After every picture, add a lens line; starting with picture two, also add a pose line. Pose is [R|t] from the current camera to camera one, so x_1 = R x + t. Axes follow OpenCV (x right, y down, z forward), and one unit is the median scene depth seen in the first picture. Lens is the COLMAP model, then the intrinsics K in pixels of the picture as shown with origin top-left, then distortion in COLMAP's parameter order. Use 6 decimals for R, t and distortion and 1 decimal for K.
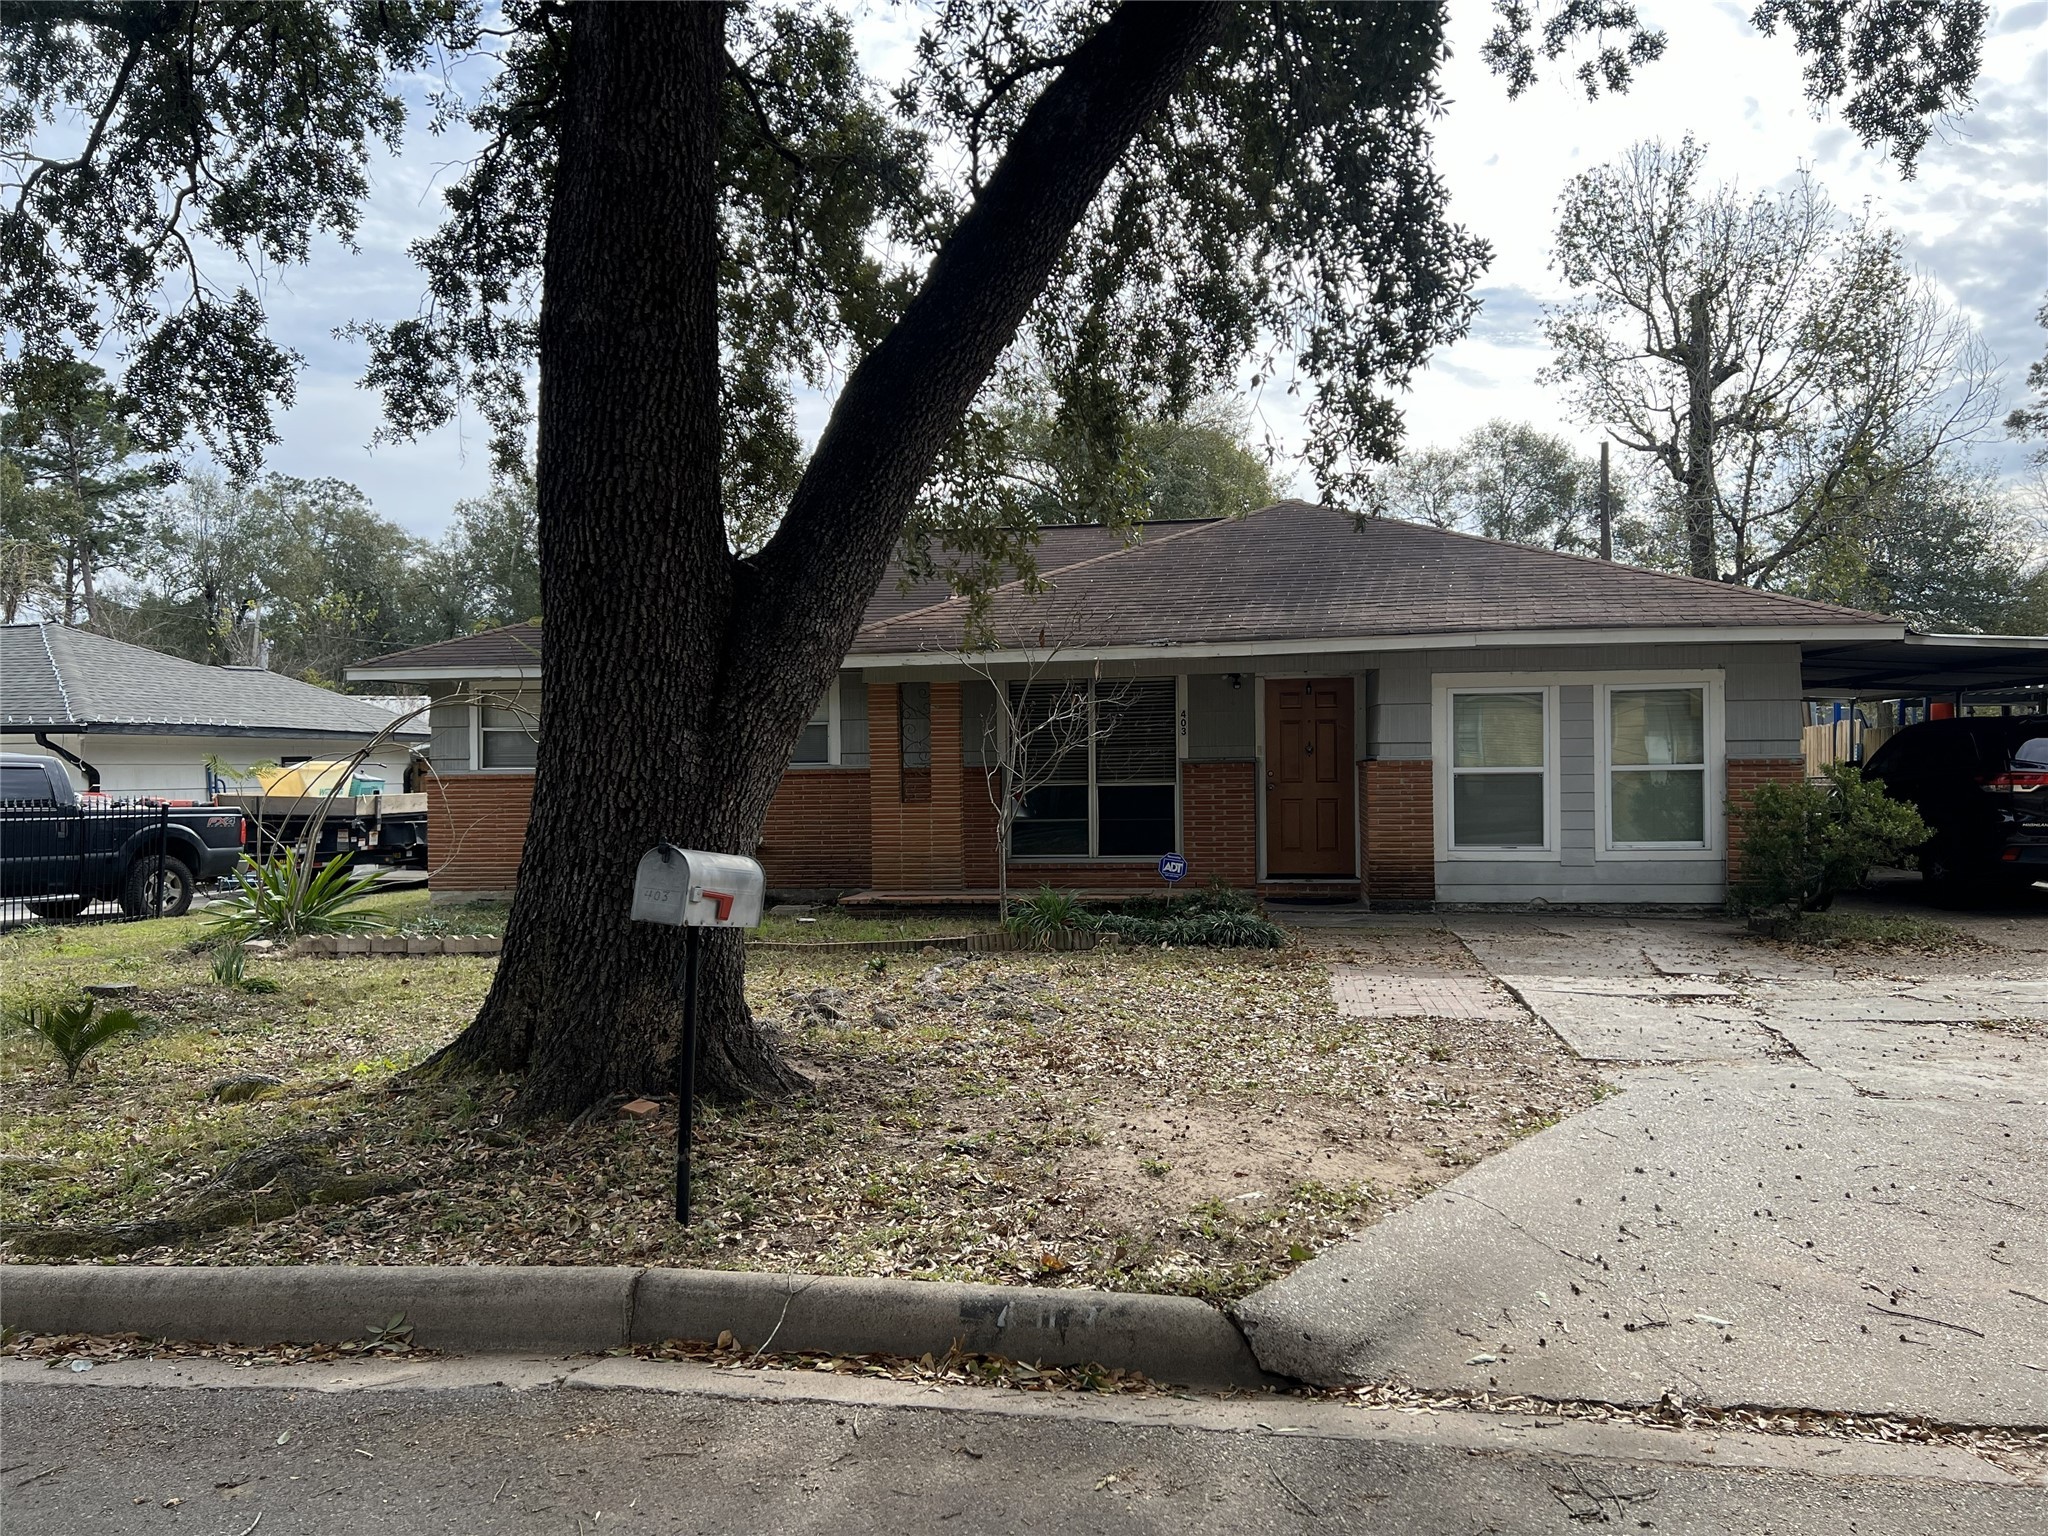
lens RADIAL K [[1548.4, 0, 1037.8], [0, 1548.4, 767.4], [0, 0, 1]] dist [0.046508, -0.043930]
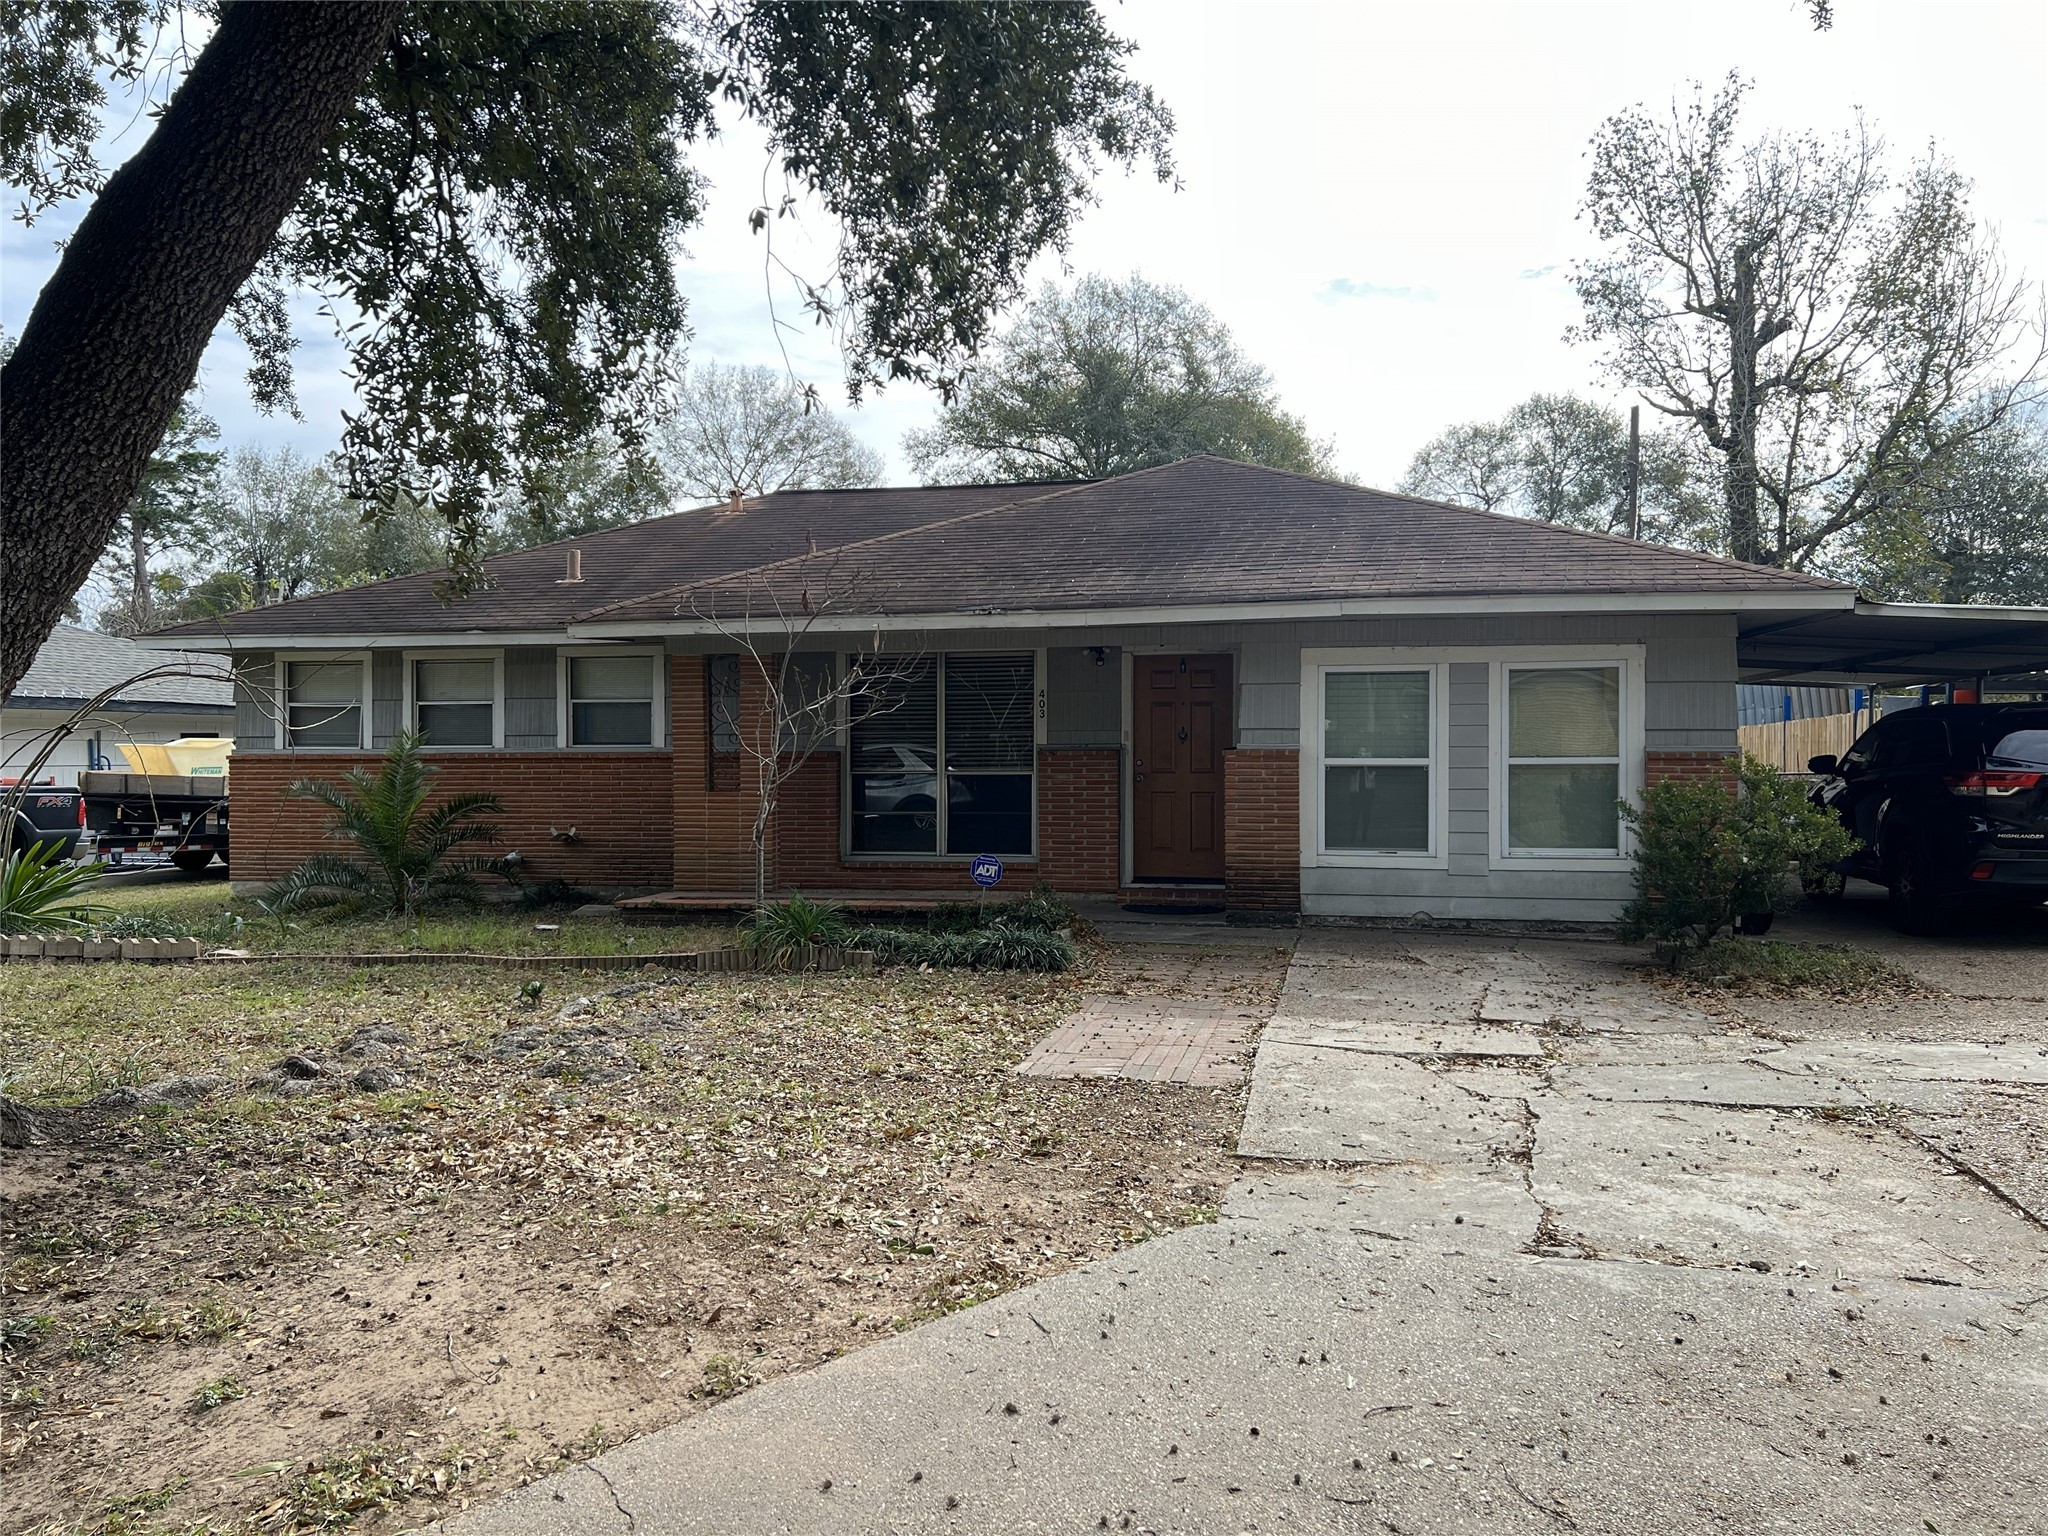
lens RADIAL K [[1548.4, 0, 1030.9], [0, 1548.4, 763.8], [0, 0, 1]] dist [0.046508, -0.043930]
pose [[0.998246, 0.010949, -0.058179, 0.140484], [-0.010475, 0.999909, 0.008449, -0.002102], [0.058267, -0.007825, 0.998270, 0.124640]]
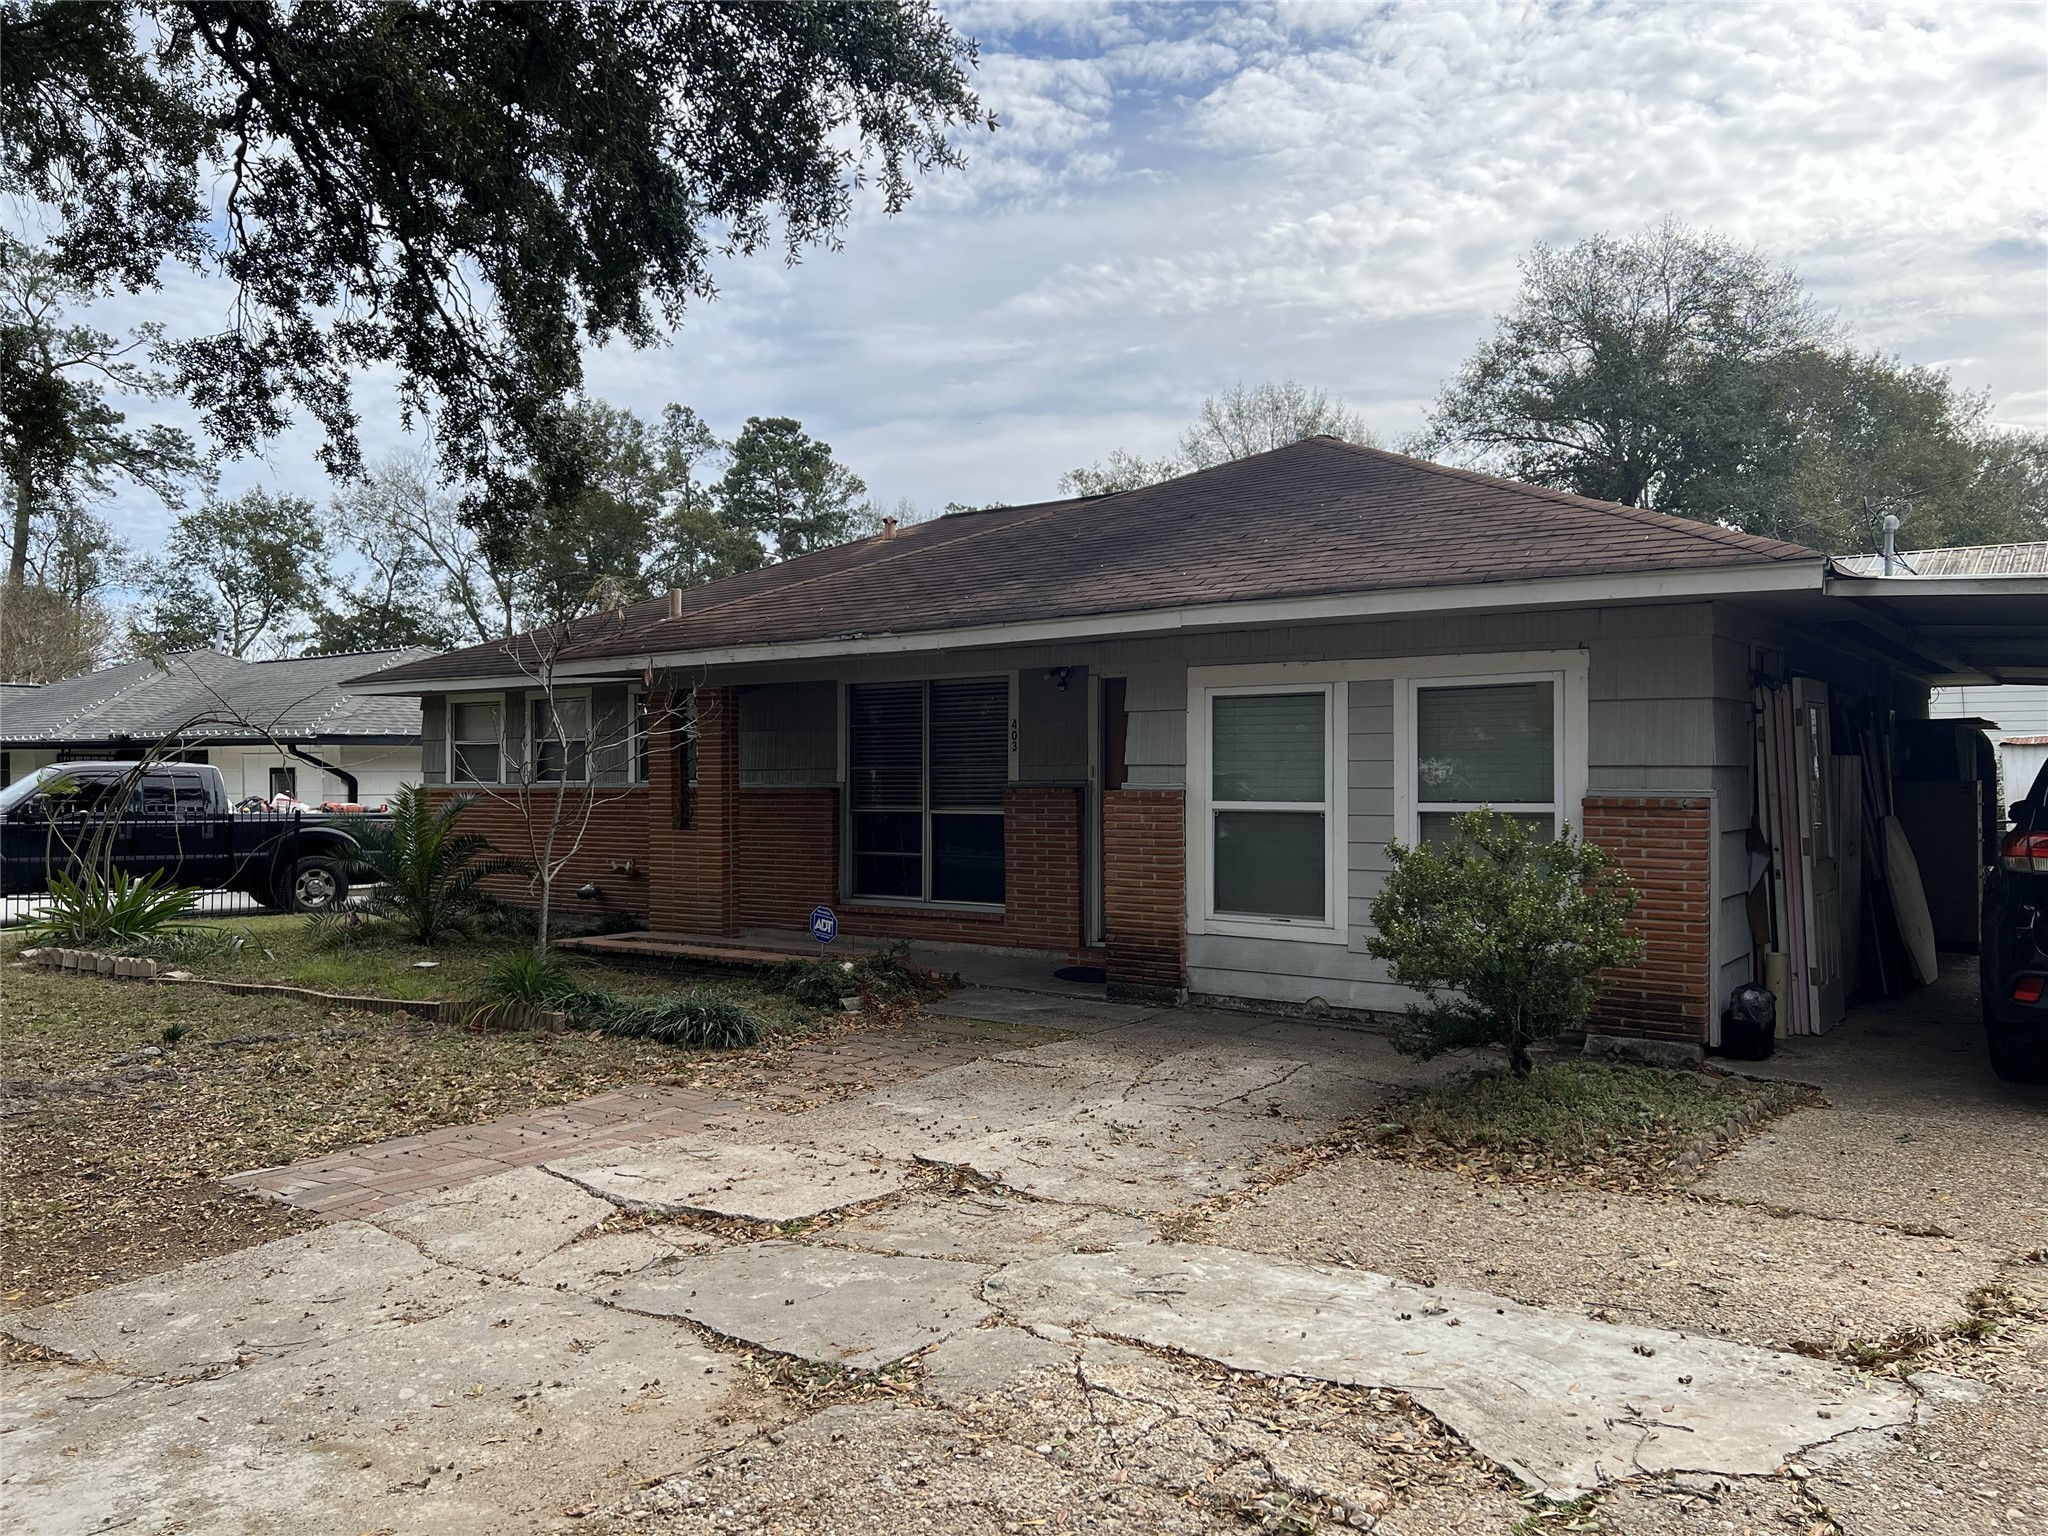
lens RADIAL K [[1548.4, 0, 1004.8], [0, 1548.4, 746.8], [0, 0, 1]] dist [0.046508, -0.043930]
pose [[0.880504, 0.000465, -0.474038, 0.465374], [-0.006245, 0.999924, -0.010620, -0.014671], [0.473997, 0.012311, 0.880440, 0.308793]]
